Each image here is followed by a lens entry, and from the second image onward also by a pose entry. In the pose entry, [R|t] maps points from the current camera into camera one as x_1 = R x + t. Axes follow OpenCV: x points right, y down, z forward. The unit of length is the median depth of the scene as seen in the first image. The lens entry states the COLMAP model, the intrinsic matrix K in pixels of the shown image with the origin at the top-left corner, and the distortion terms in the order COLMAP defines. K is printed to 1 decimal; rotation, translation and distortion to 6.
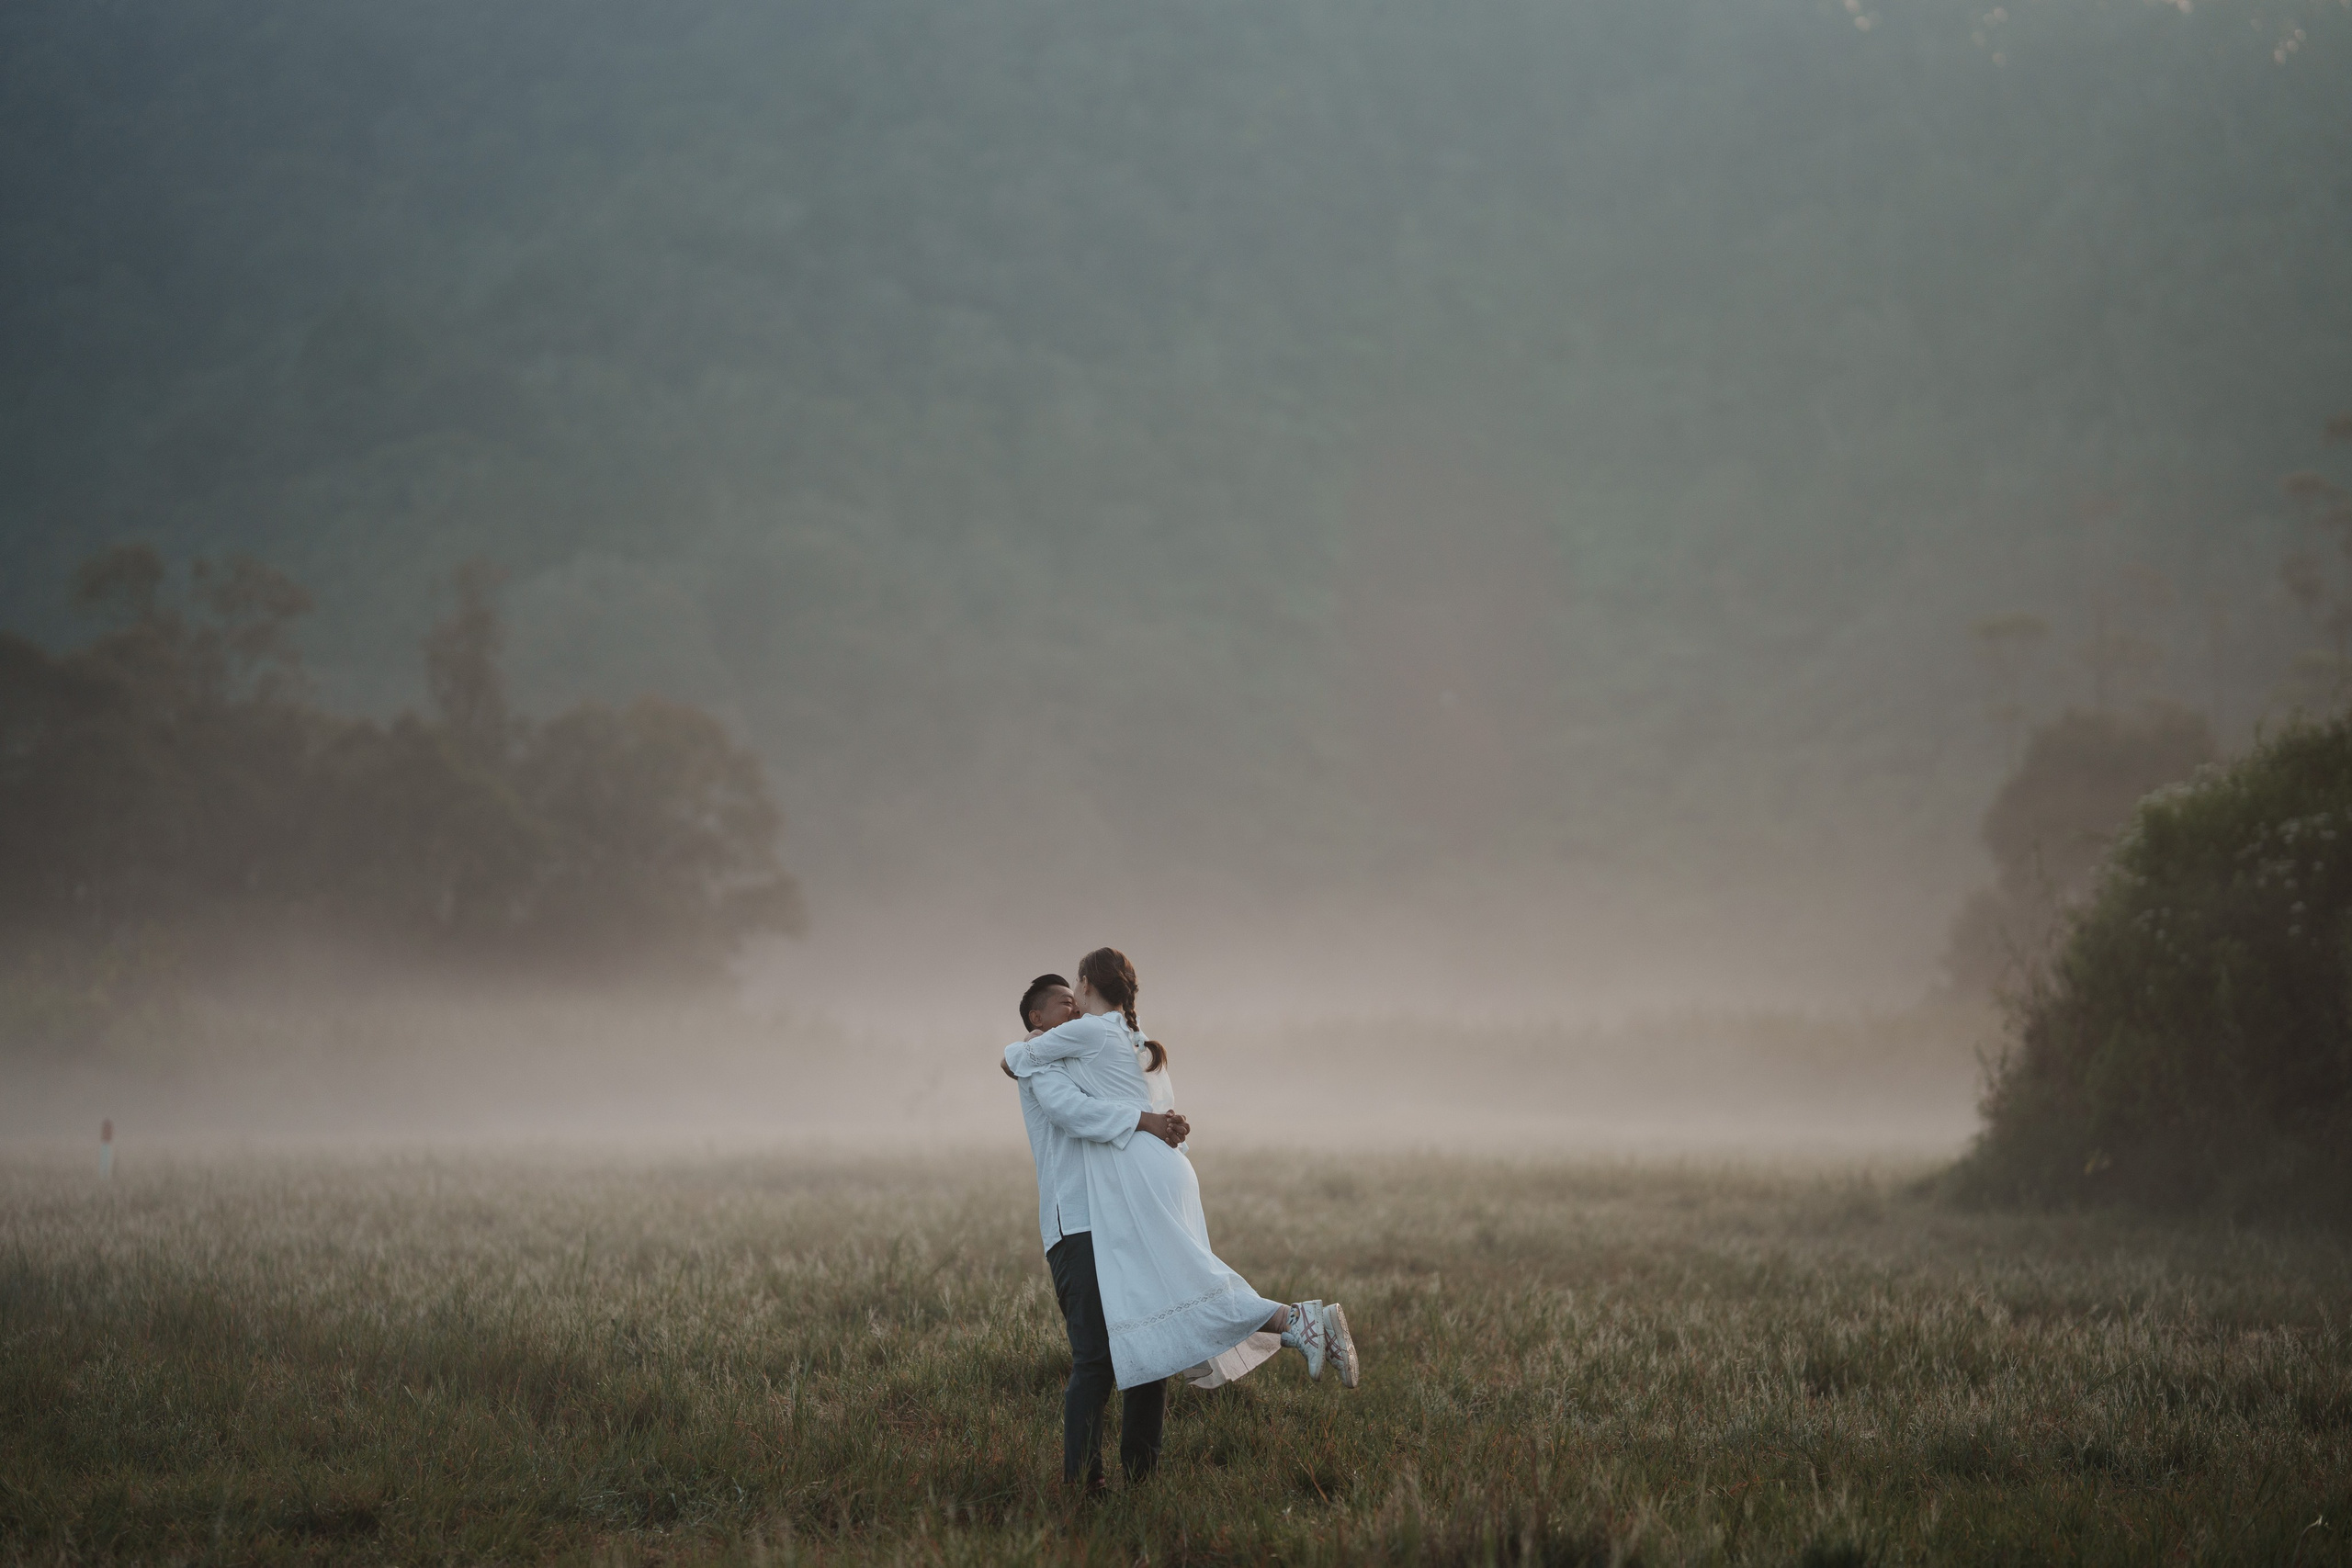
lens RADIAL K [[5753.0, 0, 1176.0], [0, 5753.0, 784.0], [0, 0, 1]] dist [0.657365, 0.677590]
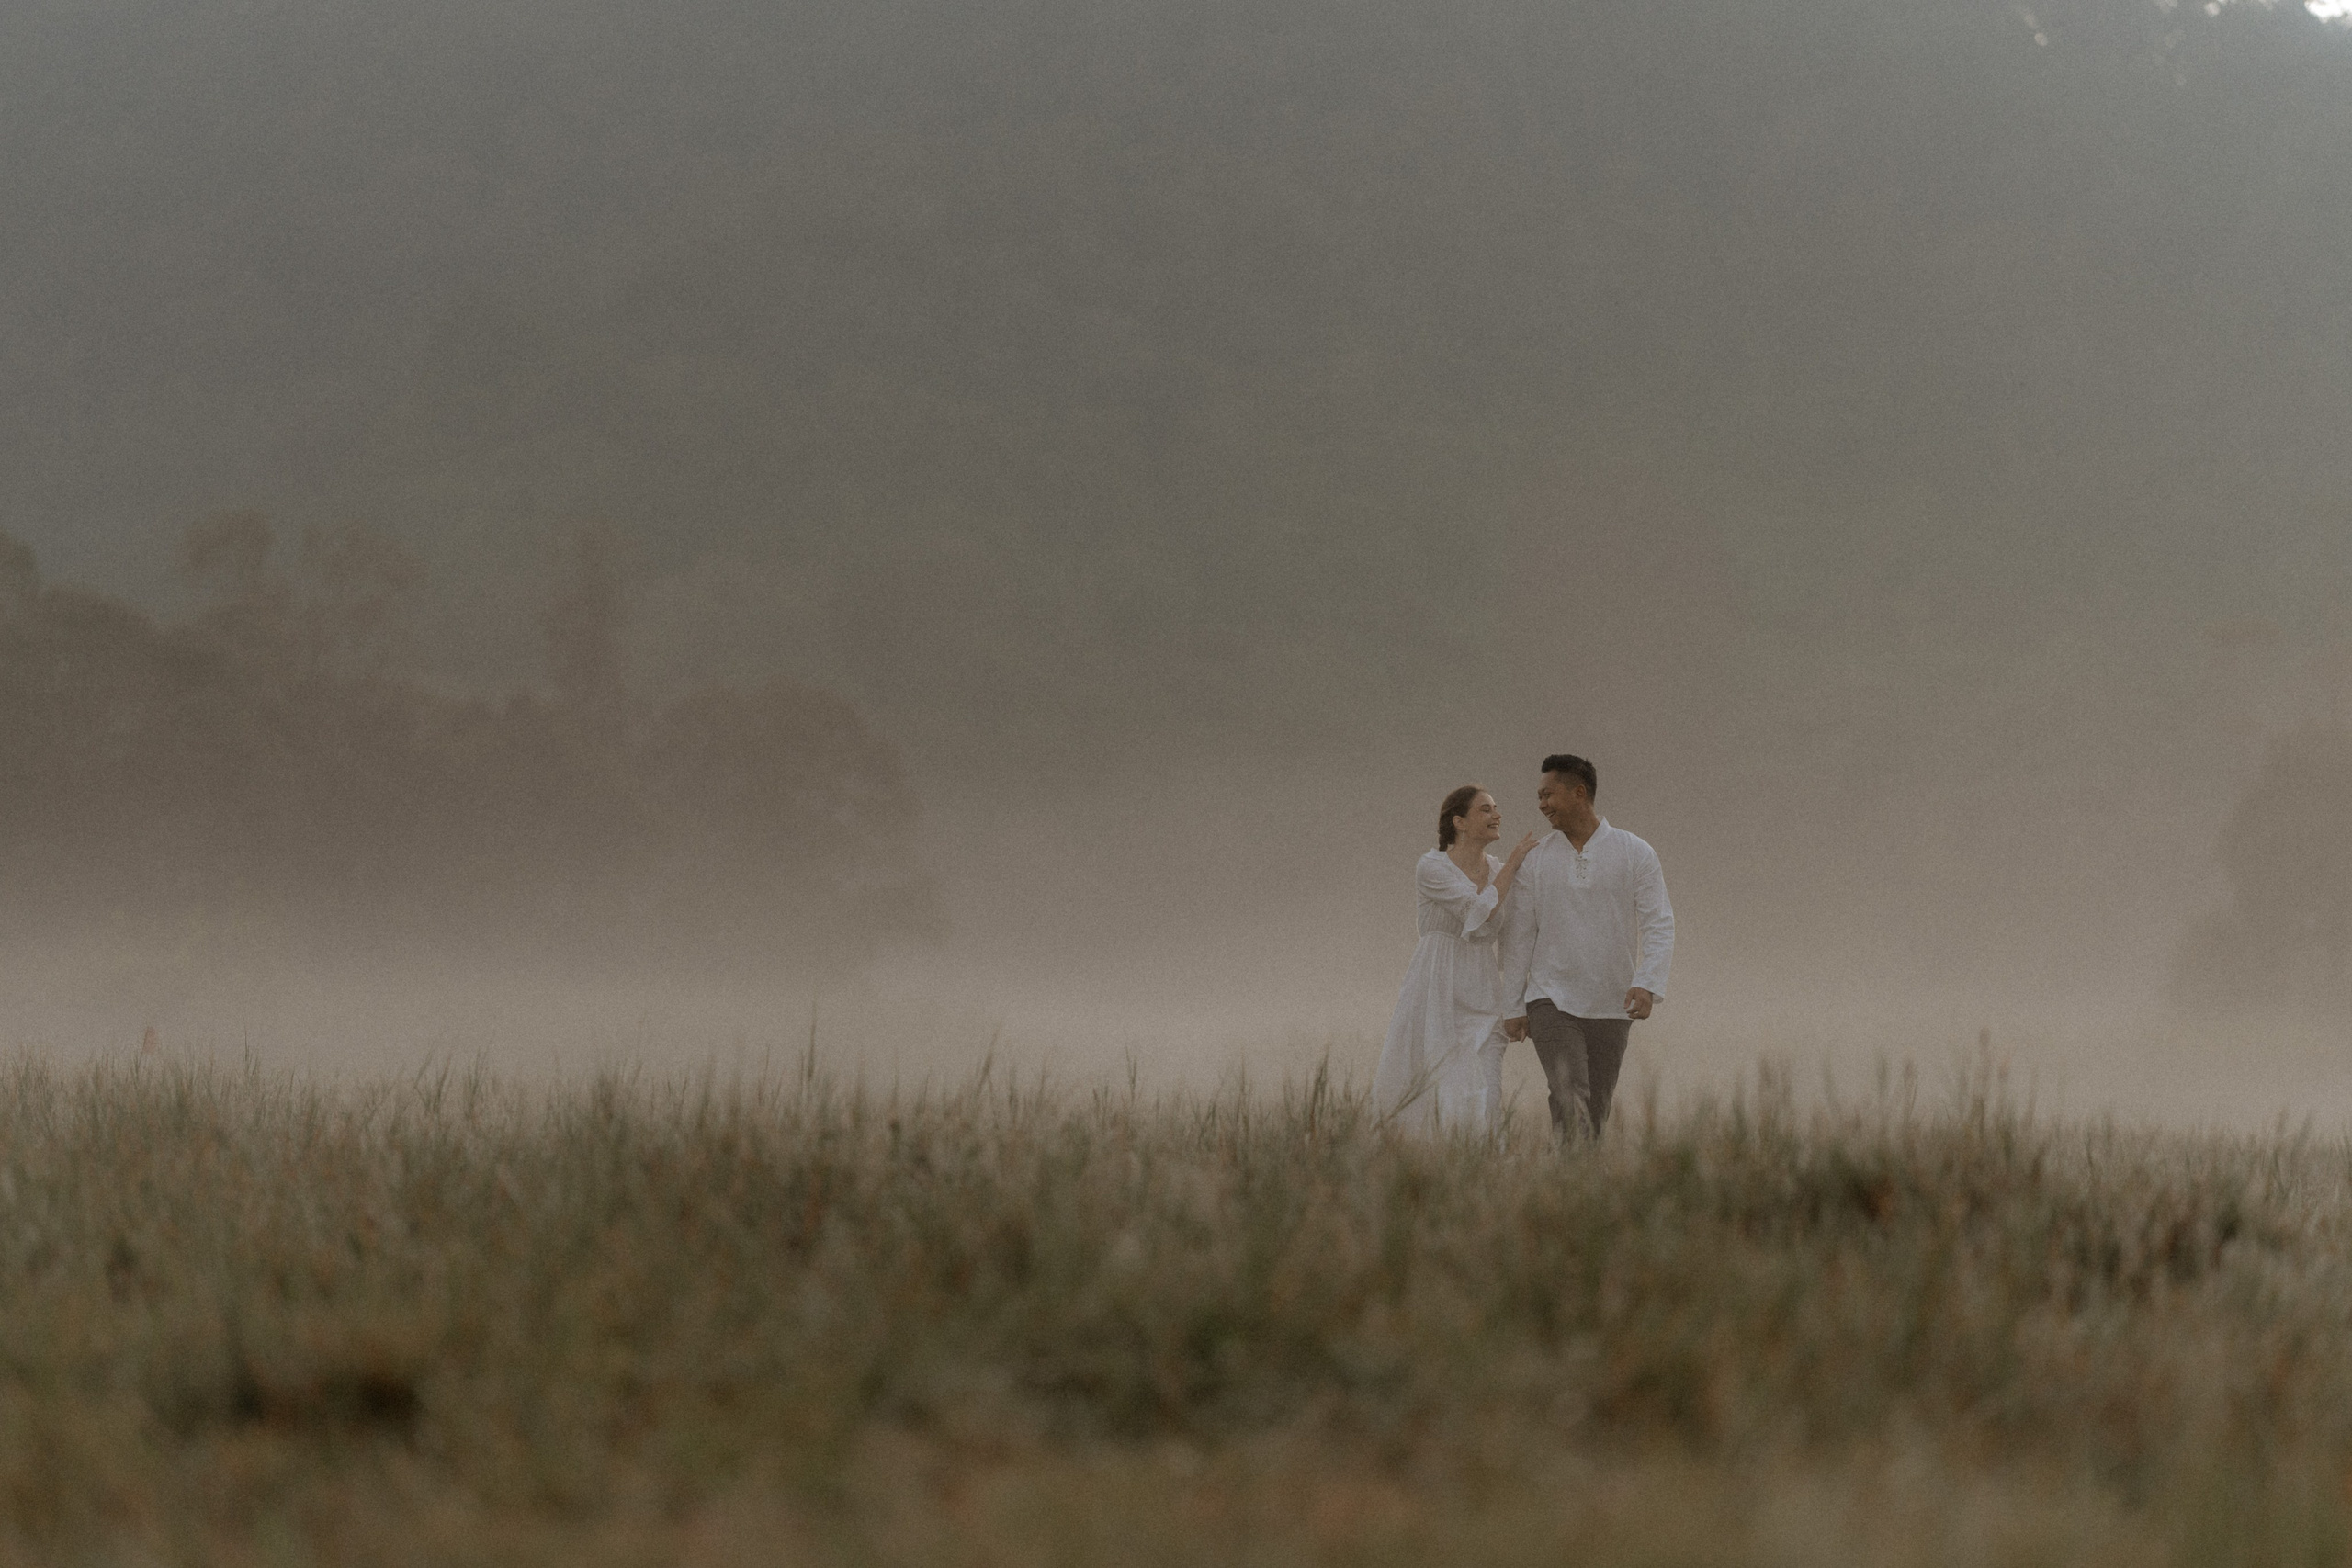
lens RADIAL K [[5753.0, 0, 1176.0], [0, 5753.0, 784.0], [0, 0, 1]] dist [0.657365, 0.677590]
pose [[0.999547, 0.023477, -0.018811, -0.018753], [-0.023620, 0.999693, -0.007433, 0.020012], [0.018630, 0.007874, 0.999795, 0.143346]]
